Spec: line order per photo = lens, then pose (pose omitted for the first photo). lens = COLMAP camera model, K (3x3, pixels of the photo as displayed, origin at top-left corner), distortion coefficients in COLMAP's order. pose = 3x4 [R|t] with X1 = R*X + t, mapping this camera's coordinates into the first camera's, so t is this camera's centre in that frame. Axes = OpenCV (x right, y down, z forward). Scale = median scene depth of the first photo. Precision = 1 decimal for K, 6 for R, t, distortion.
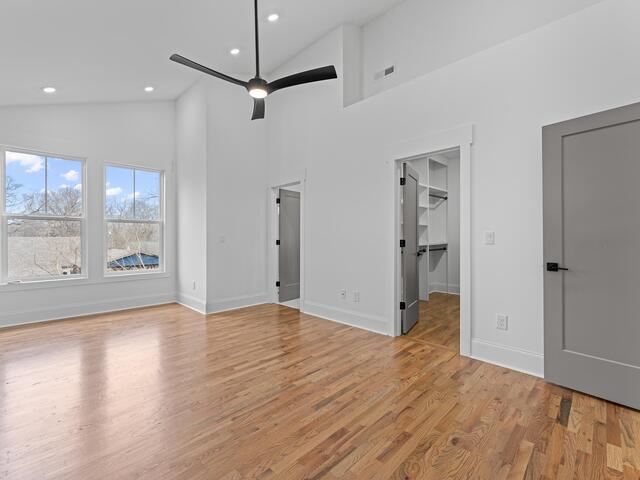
lens RADIAL K [[289.4, 0, 317.4], [0, 289.4, 238.6], [0, 0, 1]] dist [0.001220, -0.002151]
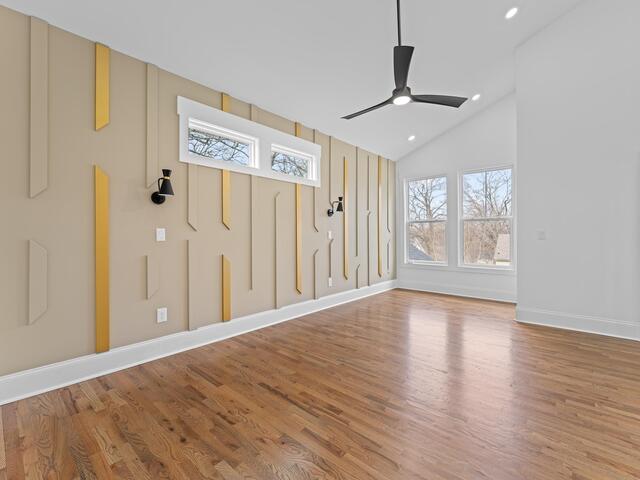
lens RADIAL K [[289.4, 0, 317.7], [0, 289.4, 237.5], [0, 0, 1]] dist [0.001220, -0.002151]
pose [[0.048677, 0.005922, -0.998797, 0.755398], [0.002676, 0.999978, 0.006060, -0.001020], [0.998811, -0.002967, 0.048660, 0.558091]]
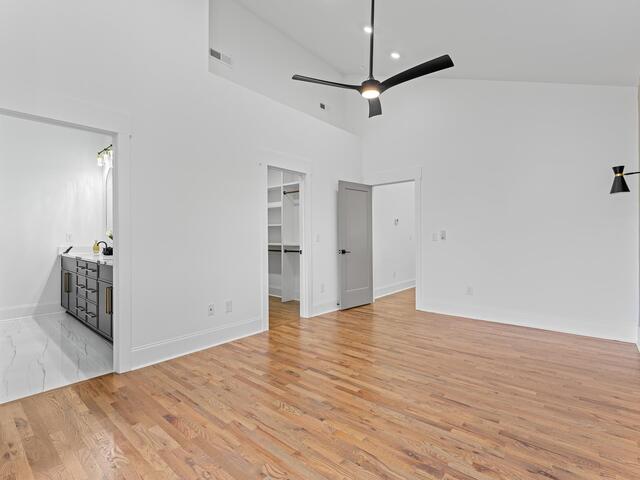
lens RADIAL K [[313.2, 0, 321.7], [0, 313.2, 237.4], [0, 0, 1]] dist [-0.000454, 0.000681]
pose [[-0.080955, -0.000889, 0.996717, -1.130166], [0.005569, 0.999984, 0.001344, -0.004590], [-0.996702, 0.005659, -0.080949, 1.113018]]
